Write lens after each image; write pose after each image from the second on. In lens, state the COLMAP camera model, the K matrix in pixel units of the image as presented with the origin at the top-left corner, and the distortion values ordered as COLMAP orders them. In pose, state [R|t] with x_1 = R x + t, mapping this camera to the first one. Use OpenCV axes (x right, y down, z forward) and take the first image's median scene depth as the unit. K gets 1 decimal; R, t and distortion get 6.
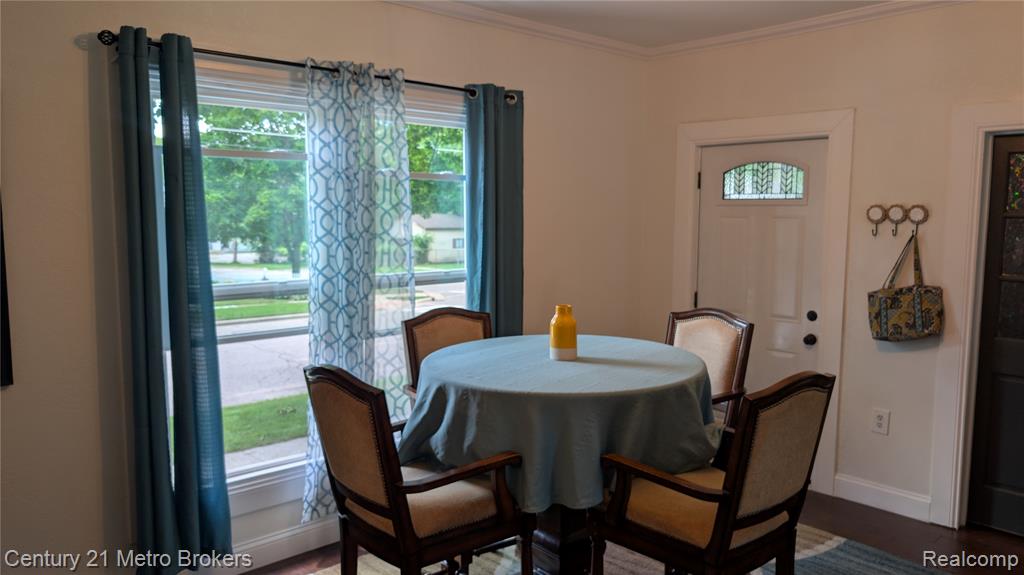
lens RADIAL K [[732.1, 0, 520.8], [0, 732.1, 290.2], [0, 0, 1]] dist [0.009615, -0.017894]
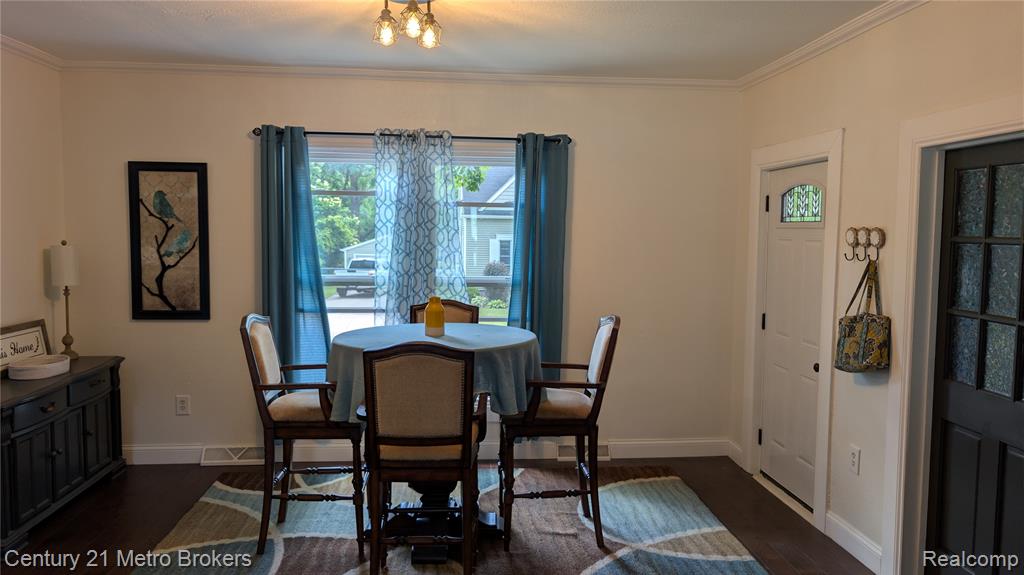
lens RADIAL K [[732.1, 0, 501.4], [0, 732.1, 276.3], [0, 0, 1]] dist [0.009615, -0.017894]
pose [[0.792683, 0.046006, -0.607896, 0.738179], [-0.076161, 0.996810, -0.023874, 0.003691], [0.604858, 0.065222, 0.793658, -0.028005]]
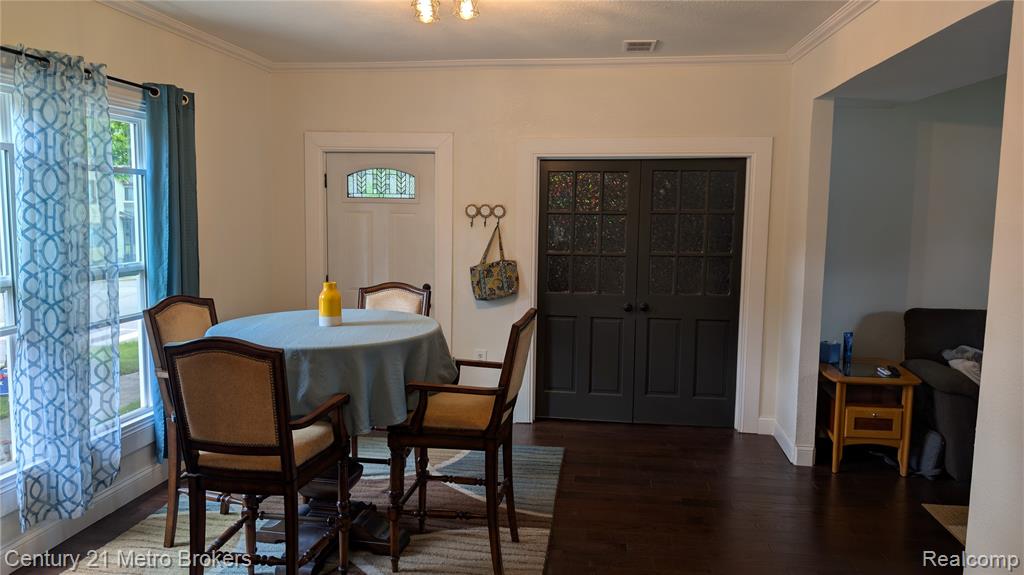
lens RADIAL K [[732.1, 0, 503.7], [0, 732.1, 282.5], [0, 0, 1]] dist [0.009615, -0.017894]
pose [[0.772669, -0.054646, 0.632453, -0.375653], [0.055133, 0.998300, 0.018900, 0.009800], [-0.632410, 0.020266, 0.774369, -0.122439]]
